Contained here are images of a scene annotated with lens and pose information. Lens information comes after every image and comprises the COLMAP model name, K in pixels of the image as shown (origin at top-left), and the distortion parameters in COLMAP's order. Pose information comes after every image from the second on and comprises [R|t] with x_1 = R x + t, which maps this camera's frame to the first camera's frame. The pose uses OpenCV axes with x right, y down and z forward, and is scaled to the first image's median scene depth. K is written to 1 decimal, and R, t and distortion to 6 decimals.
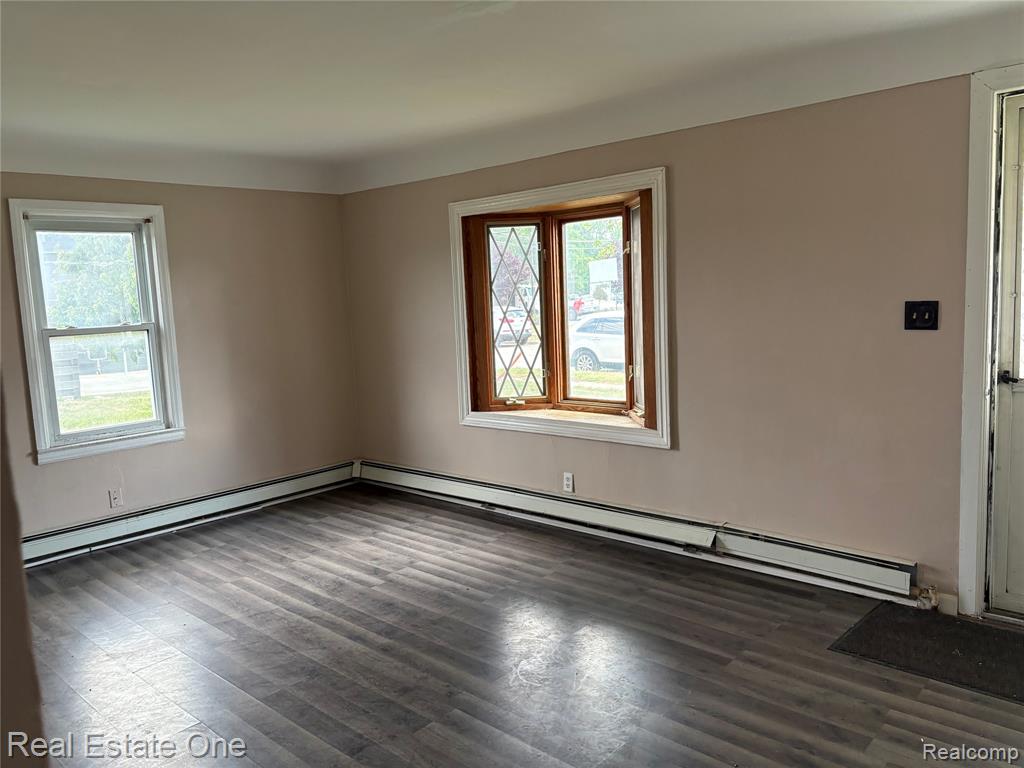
lens RADIAL K [[776.1, 0, 506.2], [0, 776.1, 381.7], [0, 0, 1]] dist [0.059923, -0.052766]
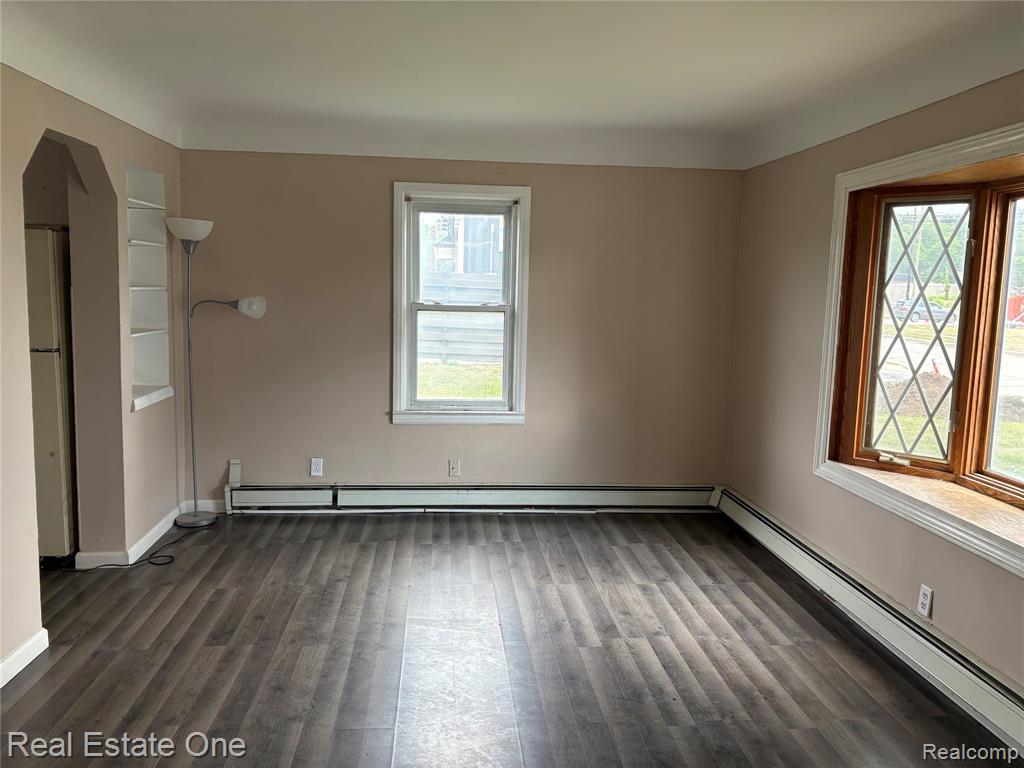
lens RADIAL K [[776.1, 0, 510.8], [0, 776.1, 374.8], [0, 0, 1]] dist [0.059923, -0.052766]
pose [[0.741036, 0.140453, -0.656611, 0.226943], [-0.136990, 0.988935, 0.056936, -0.045472], [0.657343, 0.047758, 0.752077, 0.271755]]
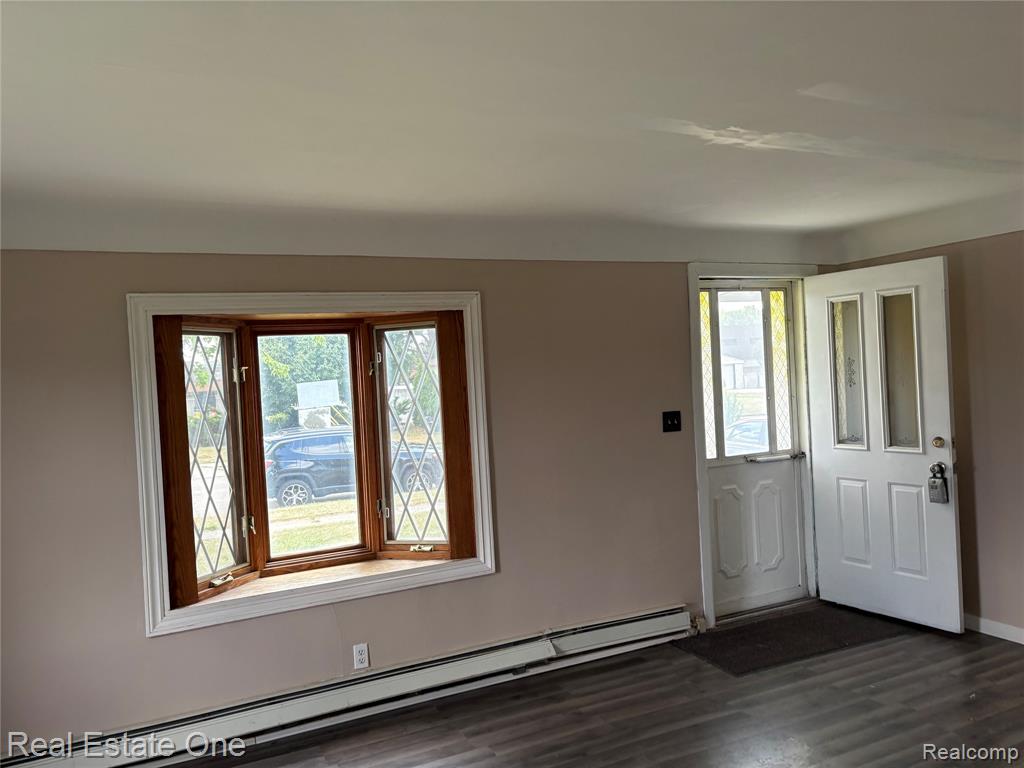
lens RADIAL K [[776.1, 0, 514.5], [0, 776.1, 392.7], [0, 0, 1]] dist [0.059923, -0.052766]
pose [[0.368315, 0.012384, 0.929618, -0.605297], [0.153657, 0.985349, -0.074005, -0.052106], [-0.916915, 0.170099, 0.361016, 0.519528]]
